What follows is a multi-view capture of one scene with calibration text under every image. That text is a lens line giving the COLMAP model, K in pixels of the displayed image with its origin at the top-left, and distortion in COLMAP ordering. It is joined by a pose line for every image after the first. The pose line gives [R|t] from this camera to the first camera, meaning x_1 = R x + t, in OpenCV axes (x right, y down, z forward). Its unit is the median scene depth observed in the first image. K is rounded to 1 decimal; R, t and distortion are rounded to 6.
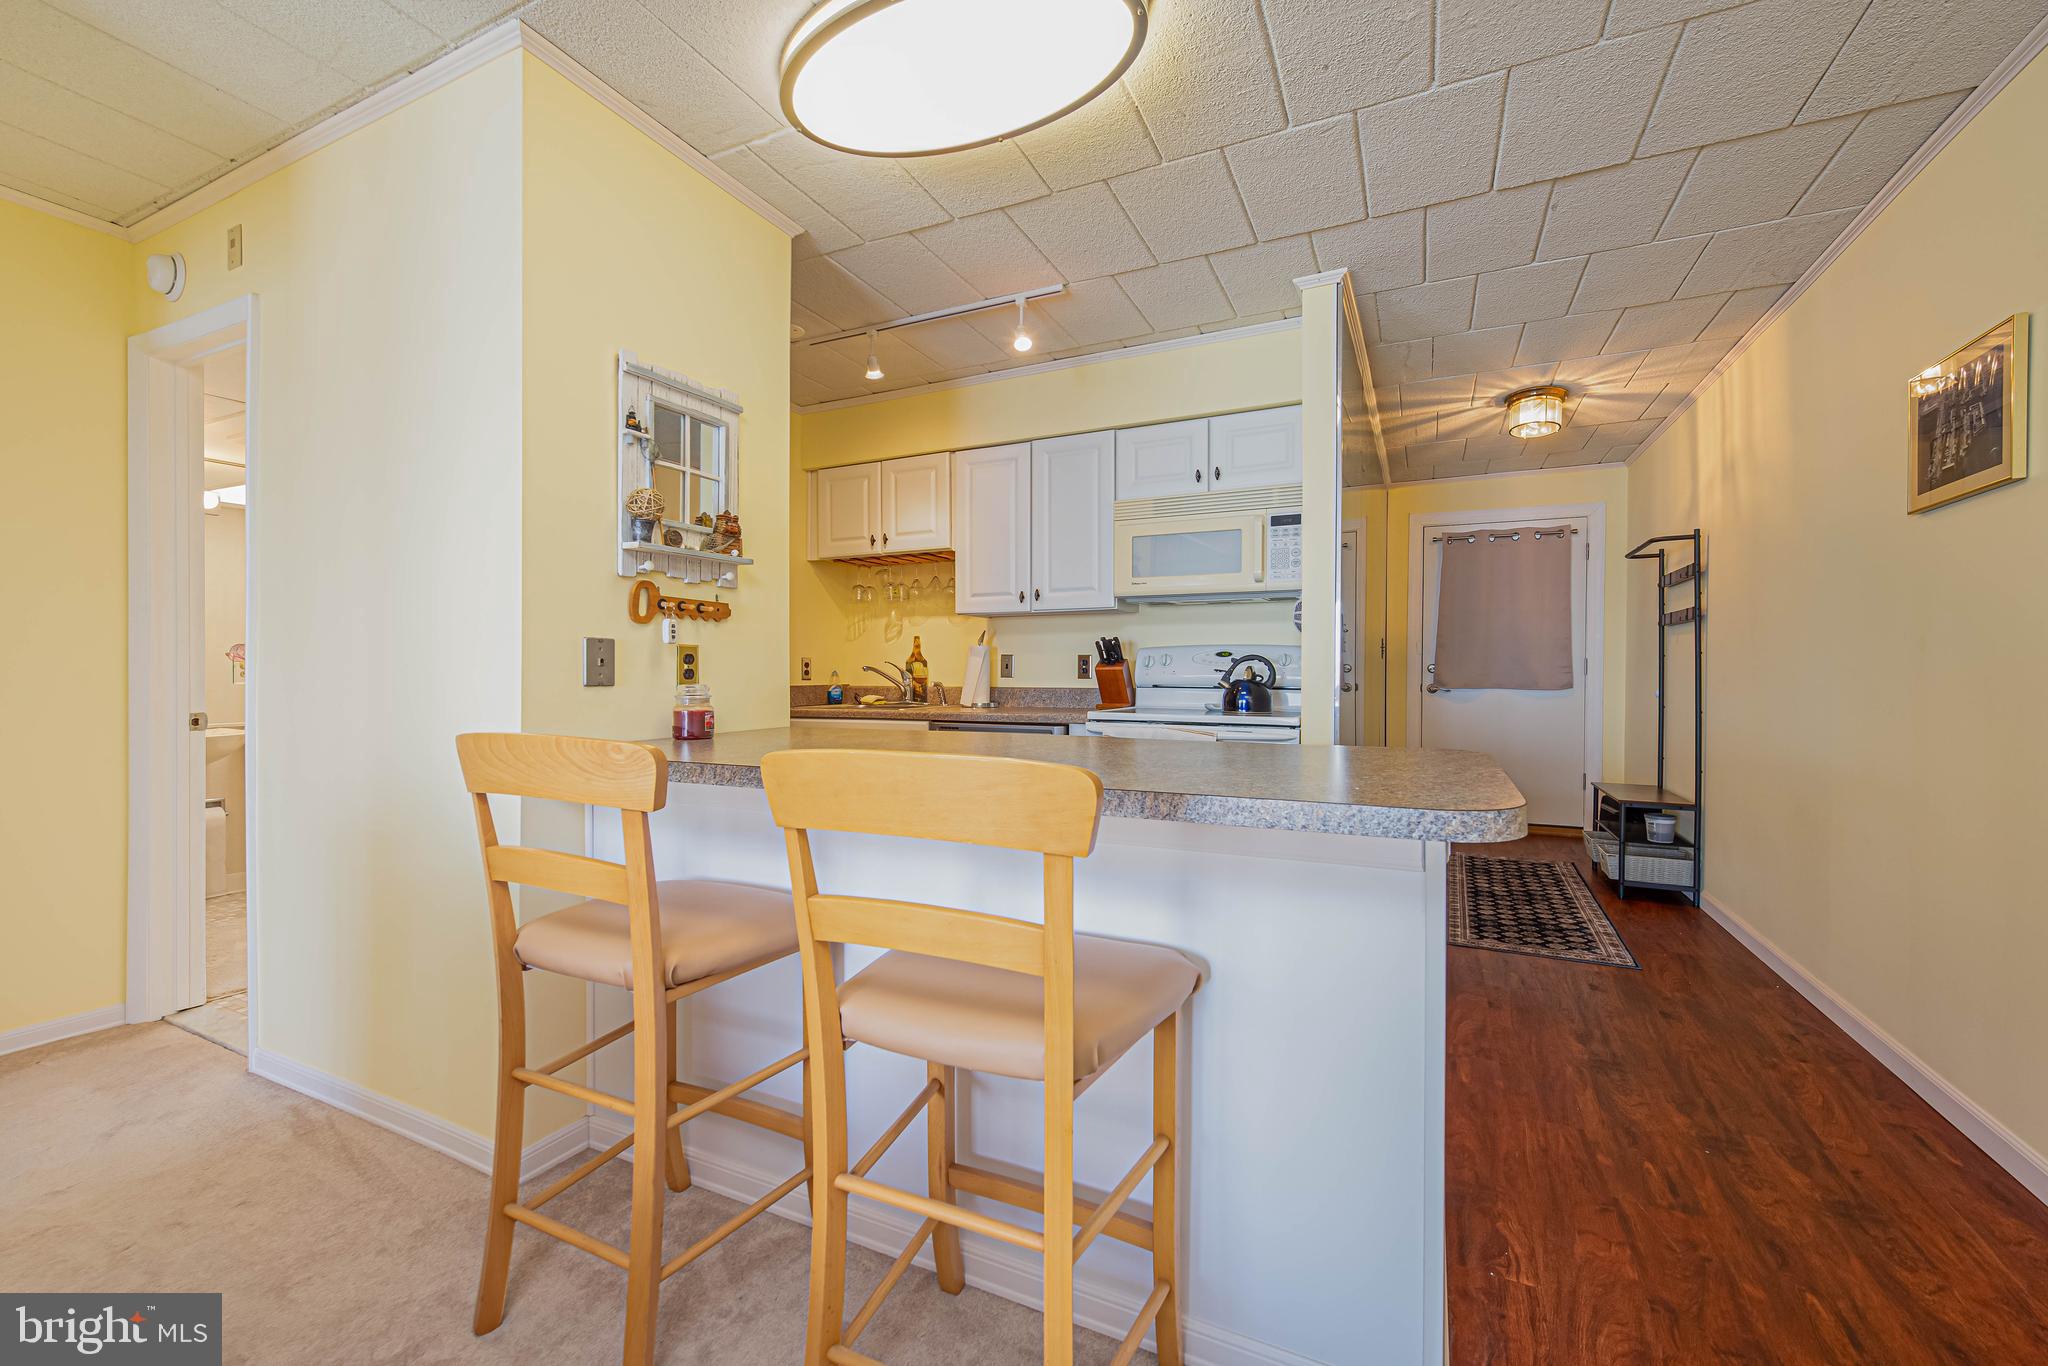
lens RADIAL K [[811.1, 0, 982.9], [0, 811.1, 677.1], [0, 0, 1]] dist [0.010831, -0.003593]
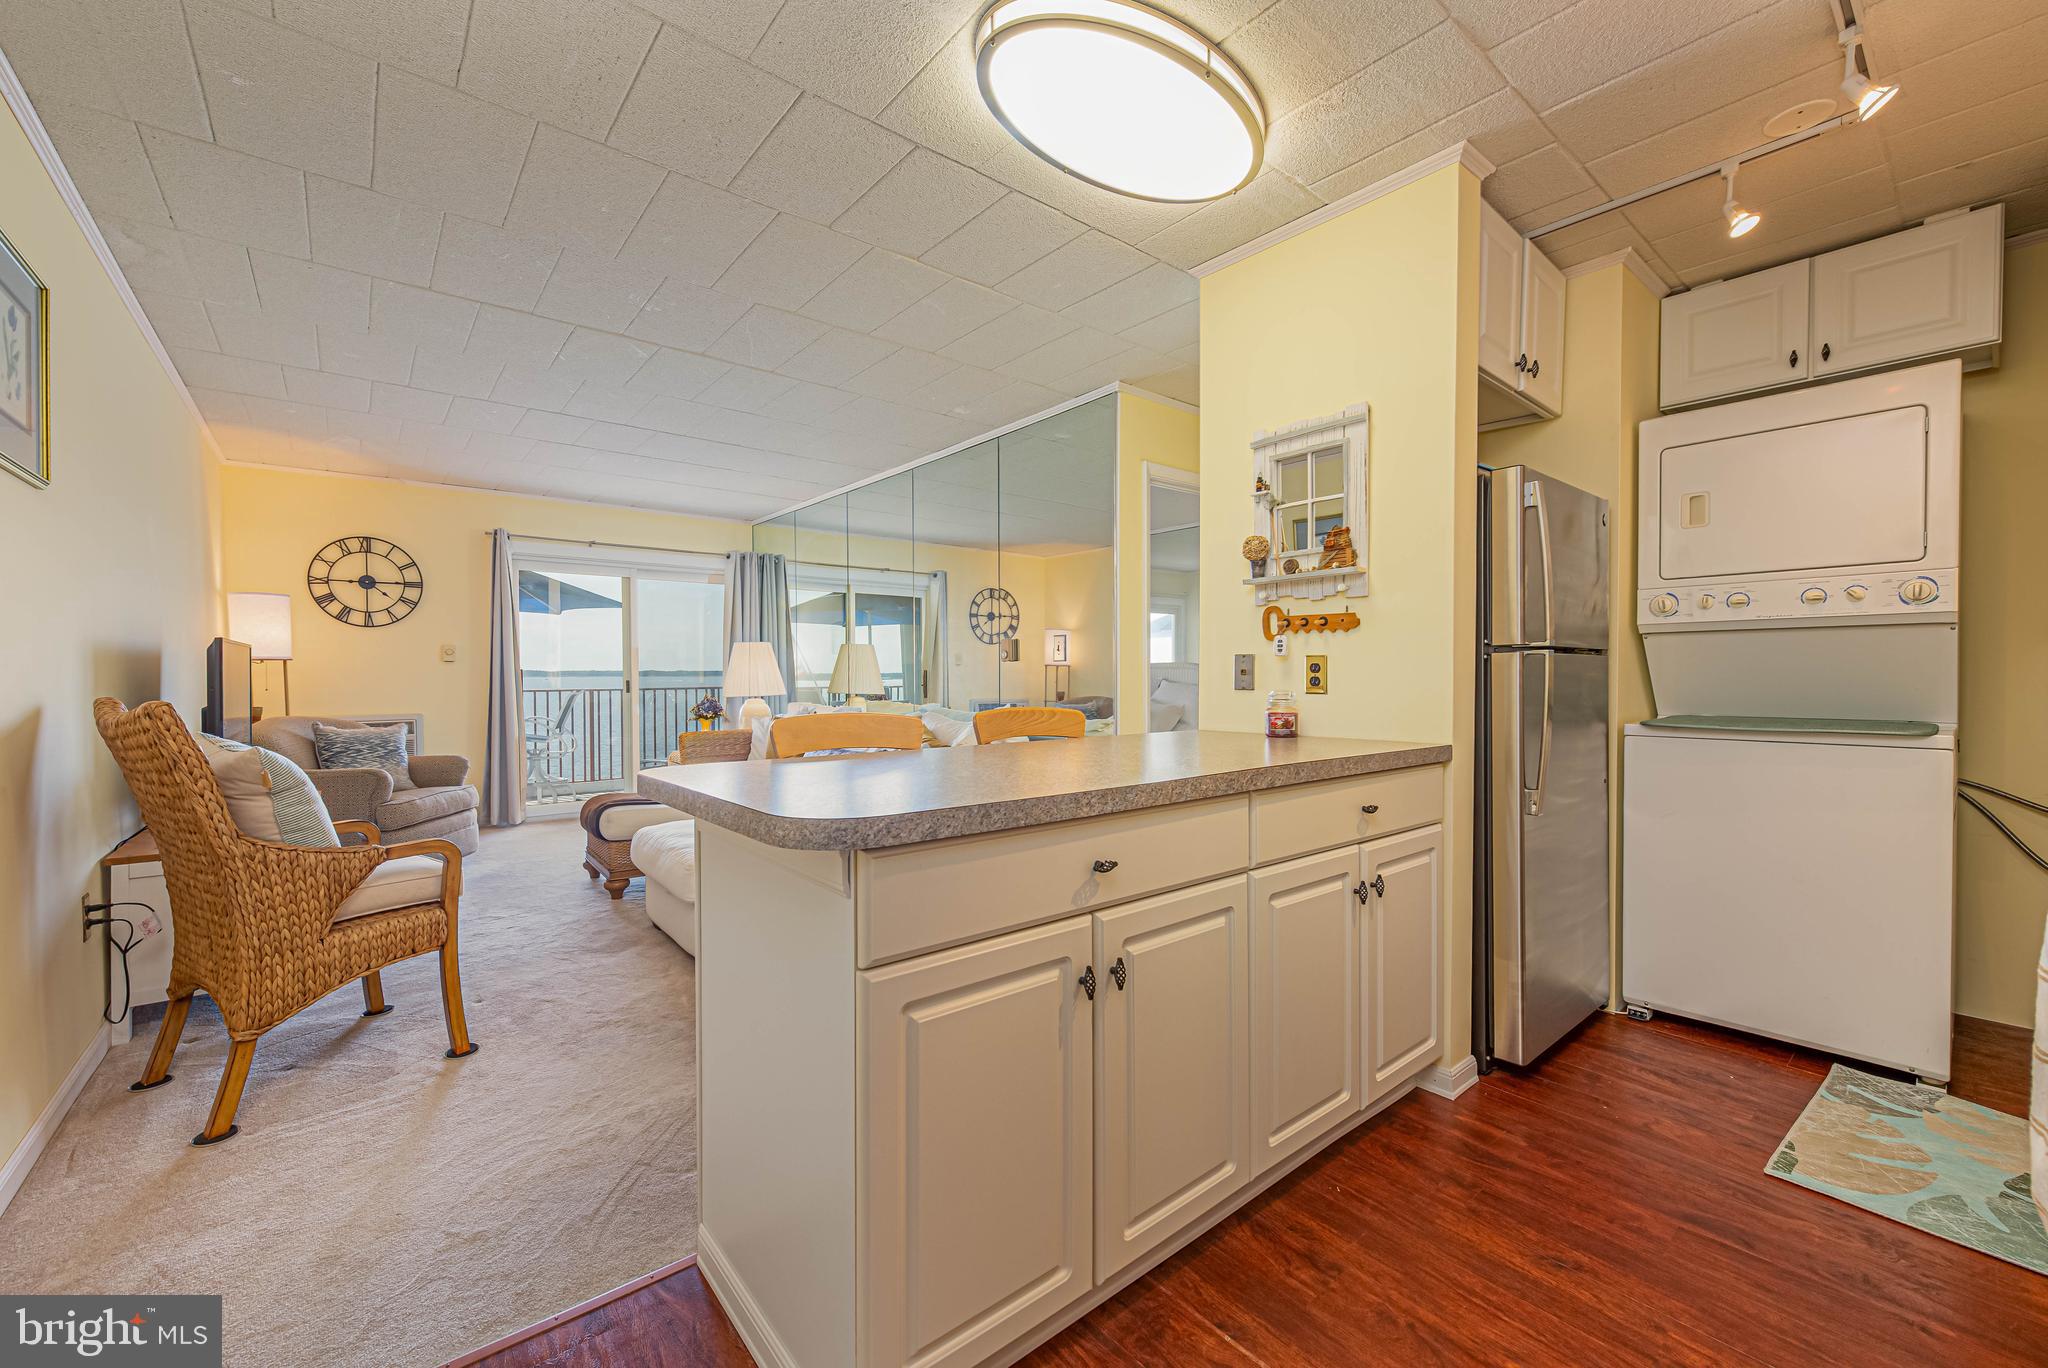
lens RADIAL K [[811.1, 0, 1022.5], [0, 811.1, 690.1], [0, 0, 1]] dist [0.010831, -0.003593]
pose [[-0.365917, 0.016770, -0.930496, 0.571039], [-0.004399, 0.999795, 0.019749, -0.007993], [0.930637, 0.011320, -0.365768, 0.708058]]
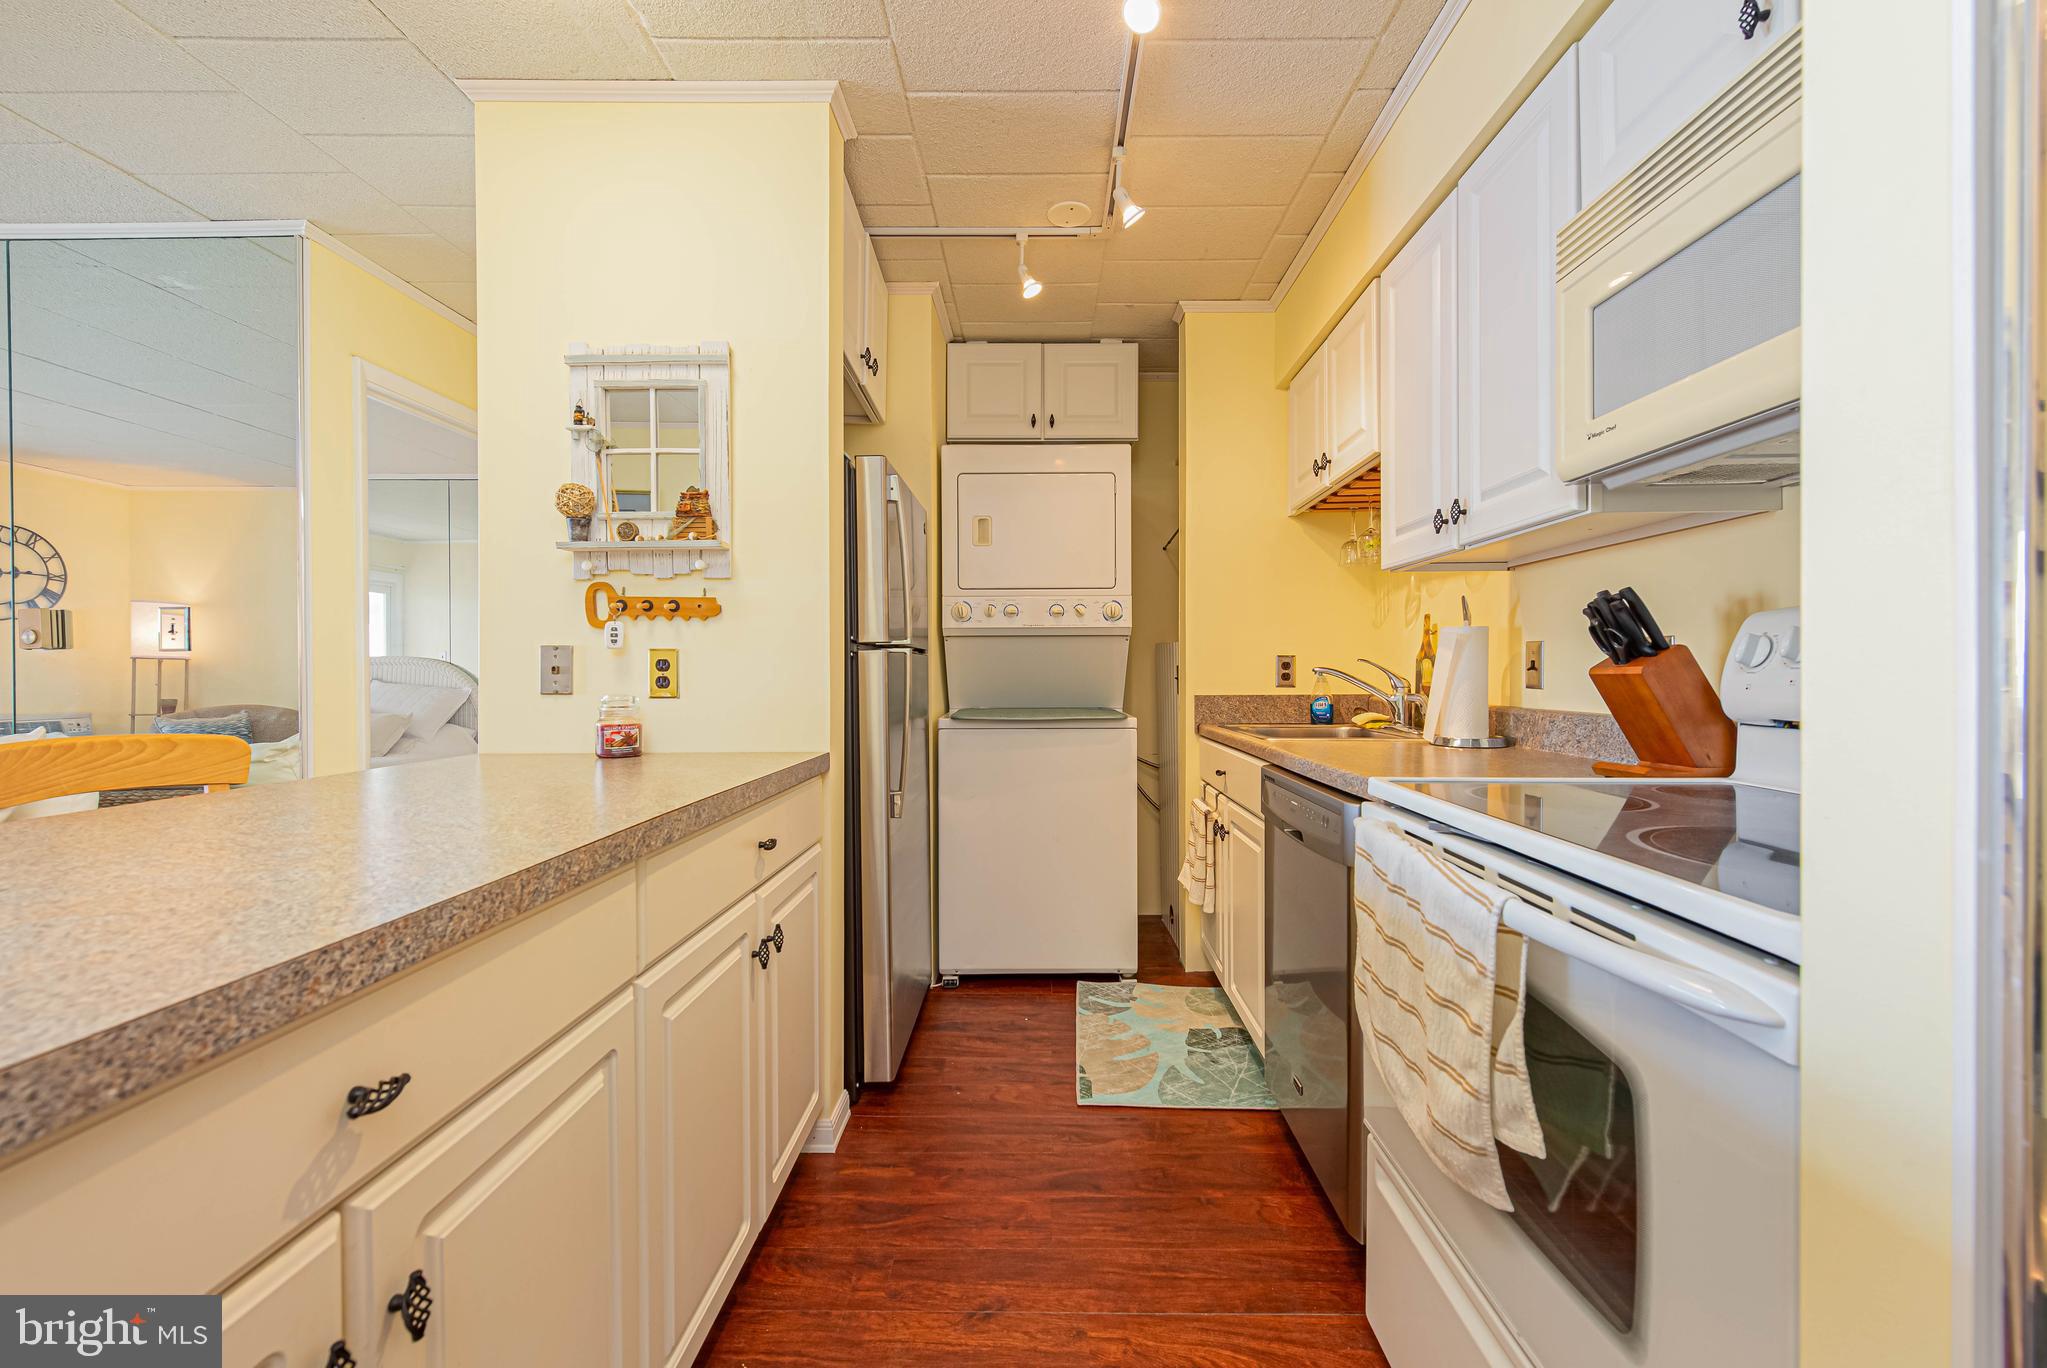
lens RADIAL K [[810.7, 0, 1031.4], [0, 810.7, 675.8], [0, 0, 1]] dist [0.010831, -0.003593]
pose [[0.470564, 0.002781, -0.882362, 0.413057], [-0.003456, 0.999993, 0.001309, -0.008729], [0.882359, 0.002434, 0.470570, 0.641955]]
